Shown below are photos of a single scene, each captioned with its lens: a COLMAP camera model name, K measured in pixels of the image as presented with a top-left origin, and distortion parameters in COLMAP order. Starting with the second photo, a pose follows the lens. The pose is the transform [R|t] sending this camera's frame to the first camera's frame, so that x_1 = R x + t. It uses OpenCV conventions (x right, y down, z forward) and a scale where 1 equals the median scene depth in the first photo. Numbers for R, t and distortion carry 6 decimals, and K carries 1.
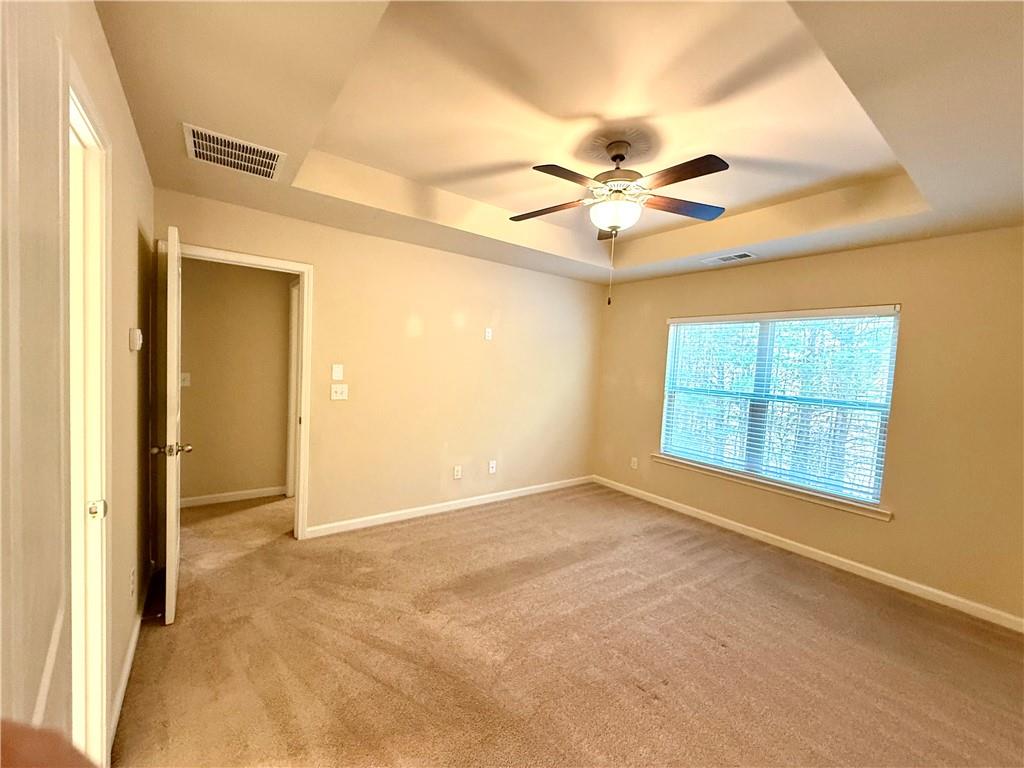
lens RADIAL K [[408.8, 0, 509.9], [0, 408.8, 384.6], [0, 0, 1]] dist [0.000293, 0.000050]
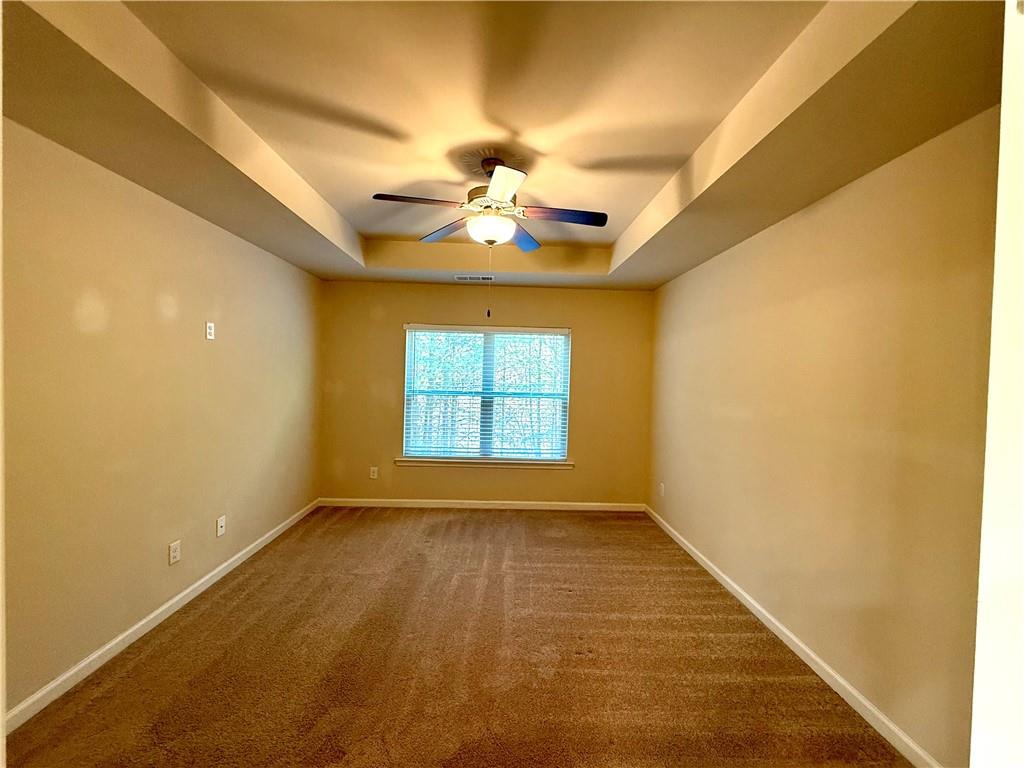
lens RADIAL K [[408.8, 0, 509.9], [0, 408.8, 384.6], [0, 0, 1]] dist [0.000293, 0.000050]
pose [[0.570974, -0.057066, 0.818982, -0.353558], [0.050234, 0.998140, 0.034528, -0.037609], [-0.819430, 0.021427, 0.572779, 0.237349]]
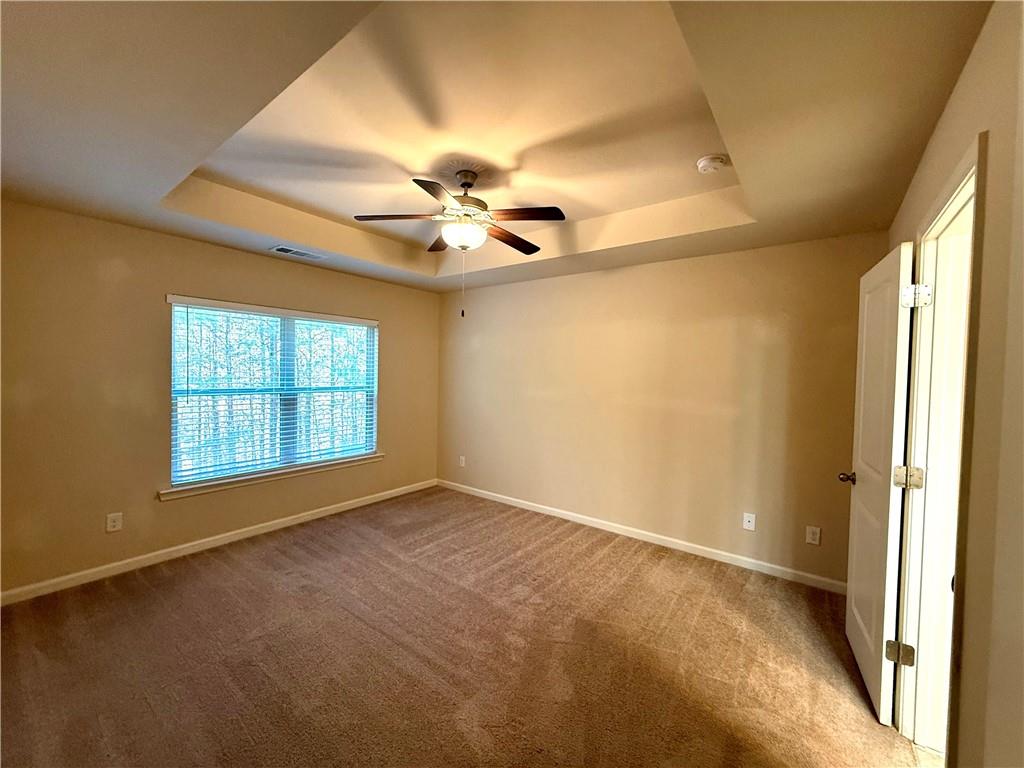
lens RADIAL K [[408.8, 0, 509.9], [0, 408.8, 384.6], [0, 0, 1]] dist [0.000293, 0.000050]
pose [[-0.282481, -0.086310, 0.955382, -0.534295], [0.021199, 0.995139, 0.096170, -0.072766], [-0.959039, 0.047419, -0.279278, 0.744907]]
